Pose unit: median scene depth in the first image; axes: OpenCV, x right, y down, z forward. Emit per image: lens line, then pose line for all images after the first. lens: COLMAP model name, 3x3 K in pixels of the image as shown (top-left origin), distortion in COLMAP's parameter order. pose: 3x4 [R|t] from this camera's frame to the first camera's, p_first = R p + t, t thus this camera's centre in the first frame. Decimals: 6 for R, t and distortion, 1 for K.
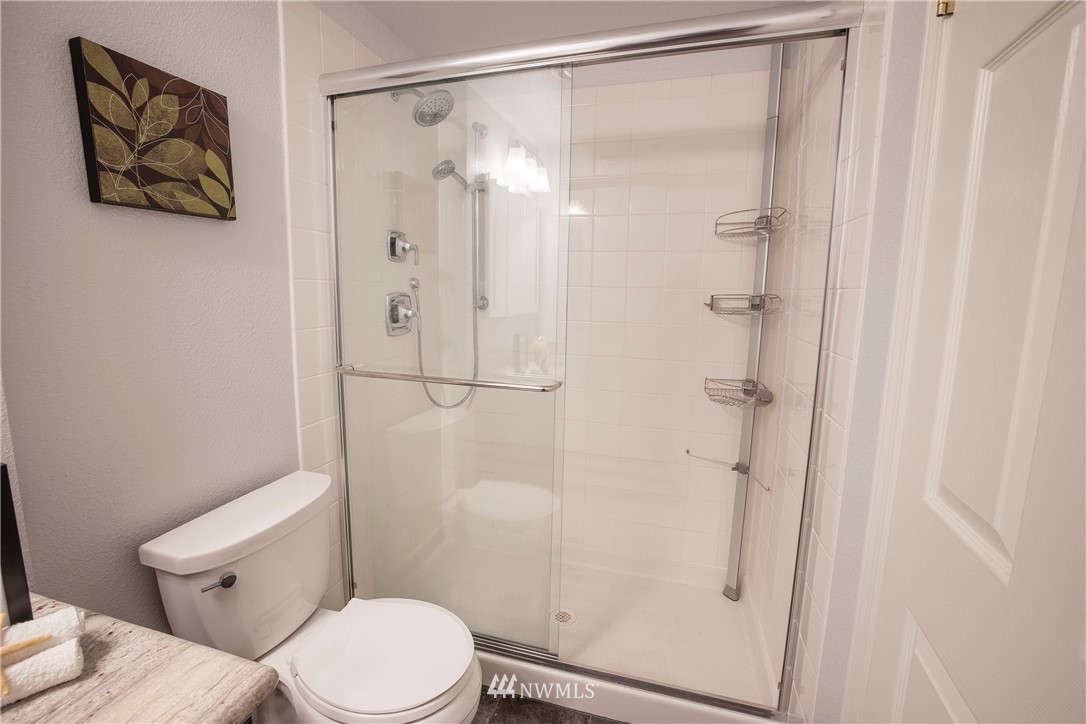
lens RADIAL K [[470.0, 0, 542.9], [0, 470.0, 356.7], [0, 0, 1]] dist [-0.047104, 0.016474]
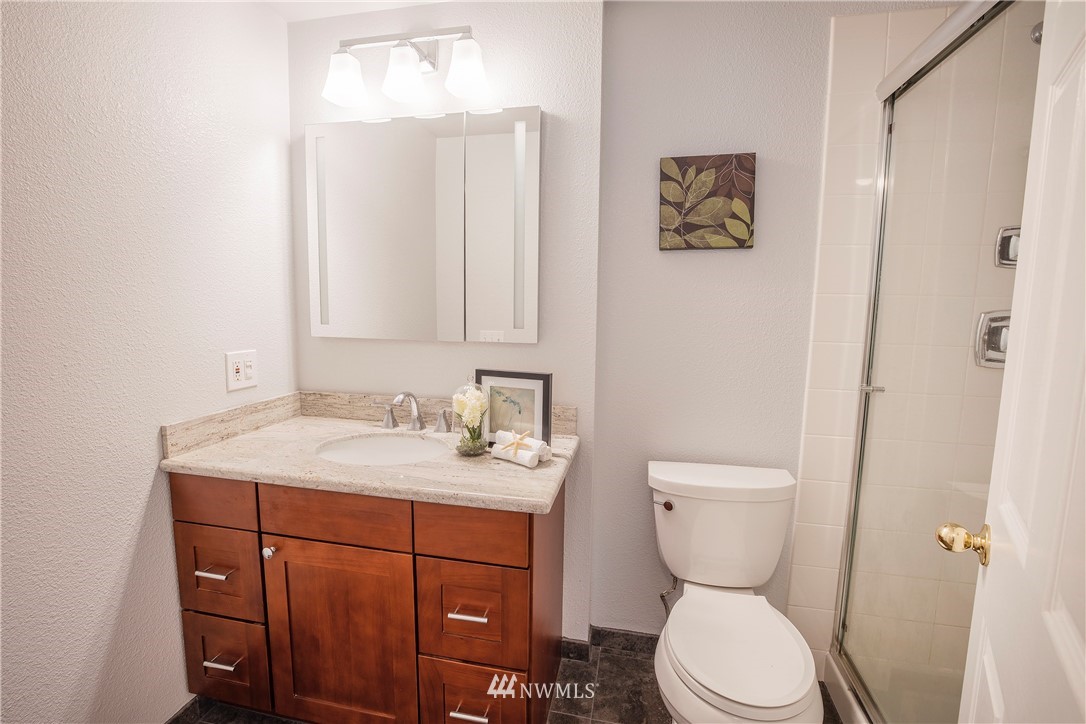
lens RADIAL K [[470.0, 0, 542.9], [0, 470.0, 356.7], [0, 0, 1]] dist [-0.047104, 0.016474]
pose [[0.040781, 0.102700, -0.993876, 0.677270], [-0.152753, 0.983651, 0.095376, -0.041690], [0.987423, 0.147928, 0.055802, 0.458877]]
